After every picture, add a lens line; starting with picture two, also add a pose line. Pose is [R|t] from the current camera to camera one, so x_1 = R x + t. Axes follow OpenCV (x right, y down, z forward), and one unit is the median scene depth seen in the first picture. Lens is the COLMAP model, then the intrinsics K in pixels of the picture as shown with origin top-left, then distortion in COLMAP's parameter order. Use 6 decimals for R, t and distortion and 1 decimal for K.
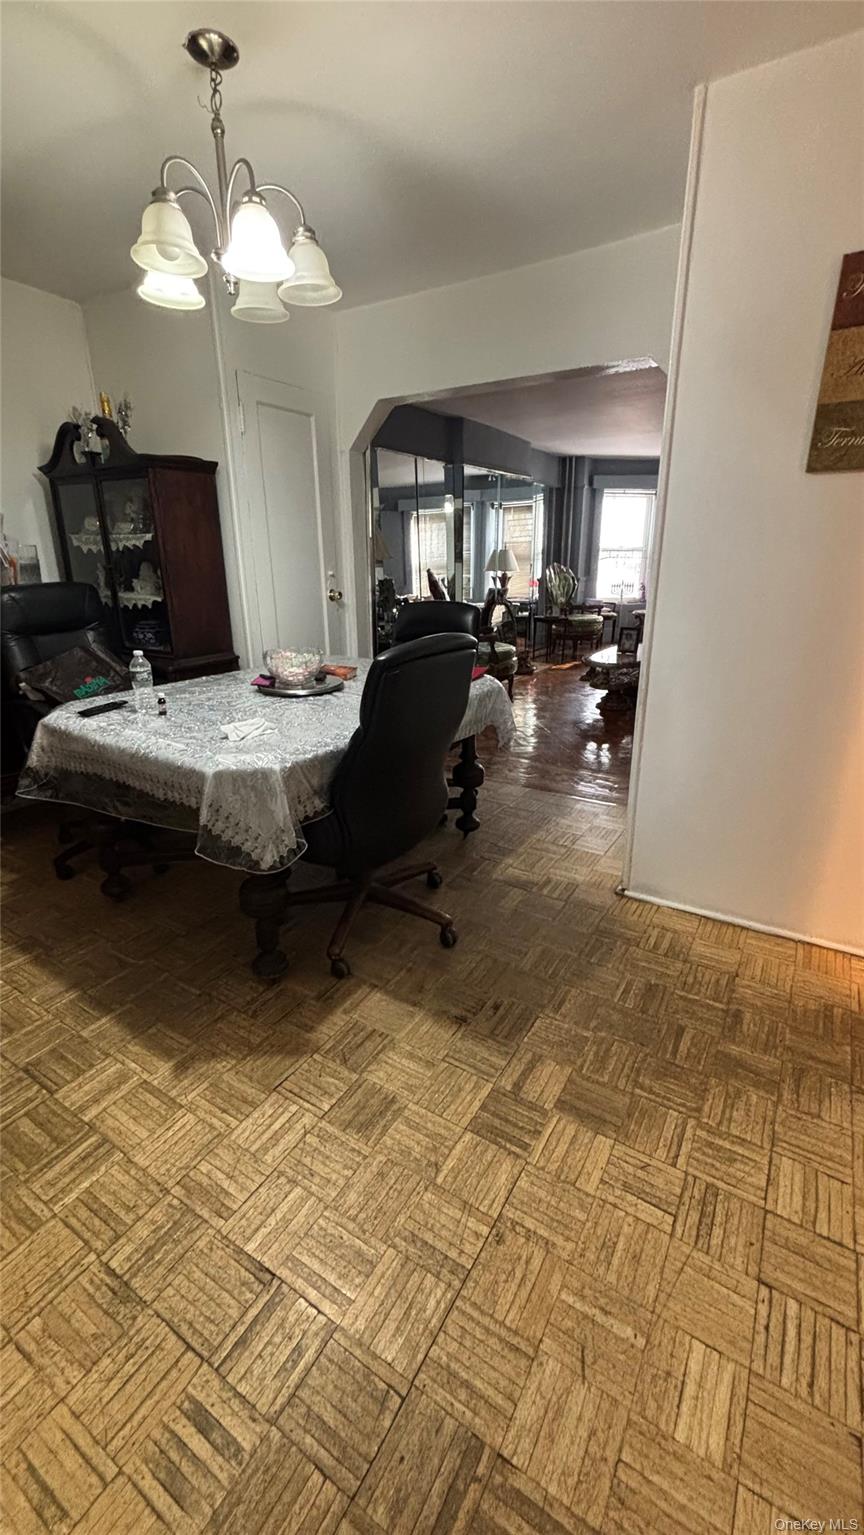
lens RADIAL K [[619.4, 0, 425.2], [0, 619.4, 772.7], [0, 0, 1]] dist [0.002387, 0.000041]
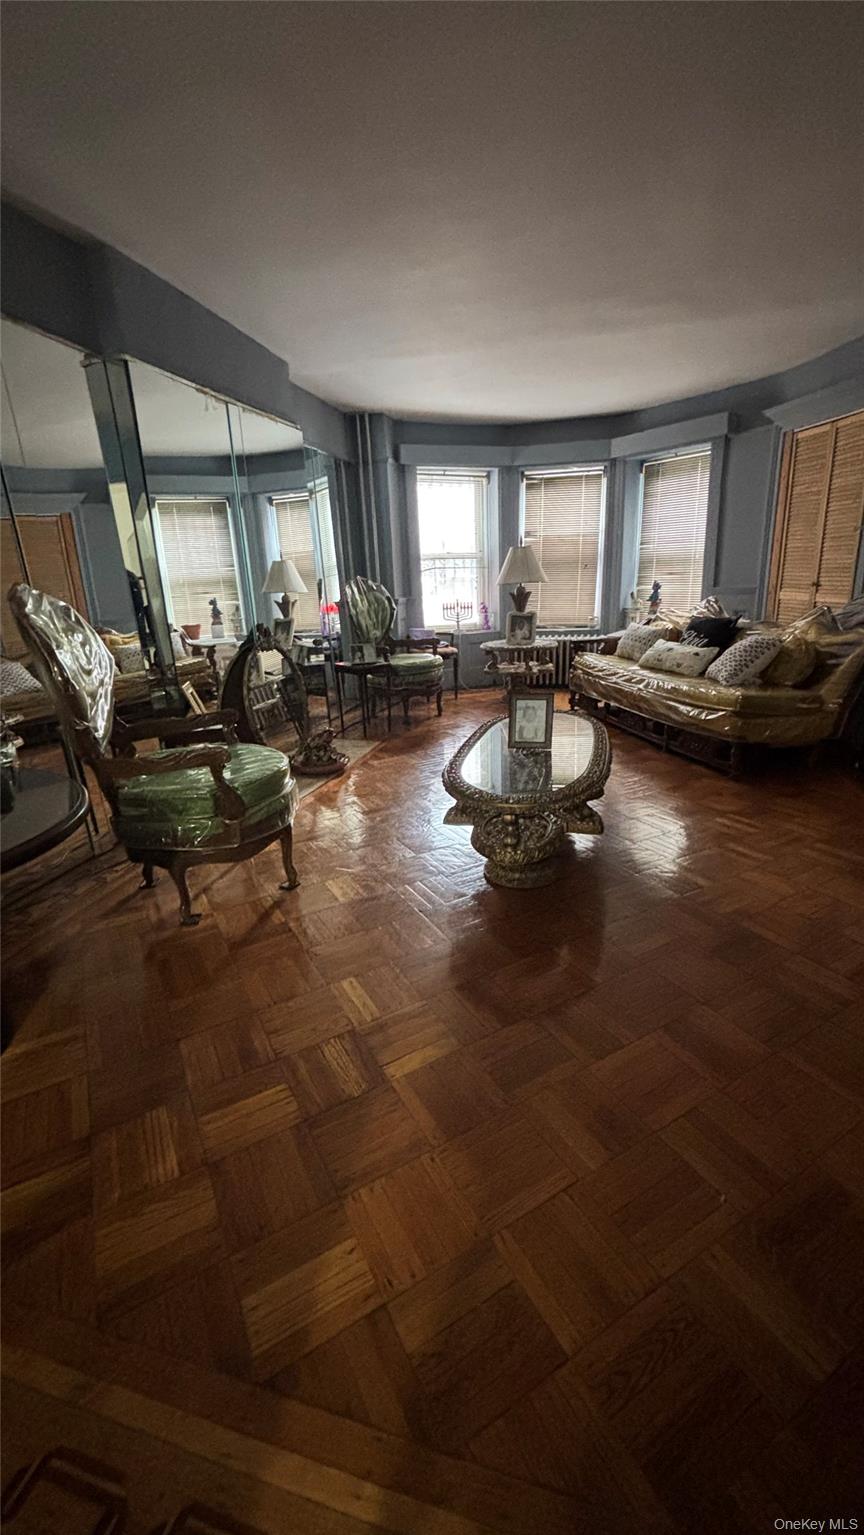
lens RADIAL K [[619.4, 0, 439.1], [0, 619.4, 769.8], [0, 0, 1]] dist [0.002387, 0.000041]
pose [[0.948902, -0.118407, 0.292513, 0.078422], [0.130173, 0.991268, -0.021020, -0.116859], [-0.287470, 0.058024, 0.956030, 0.376244]]
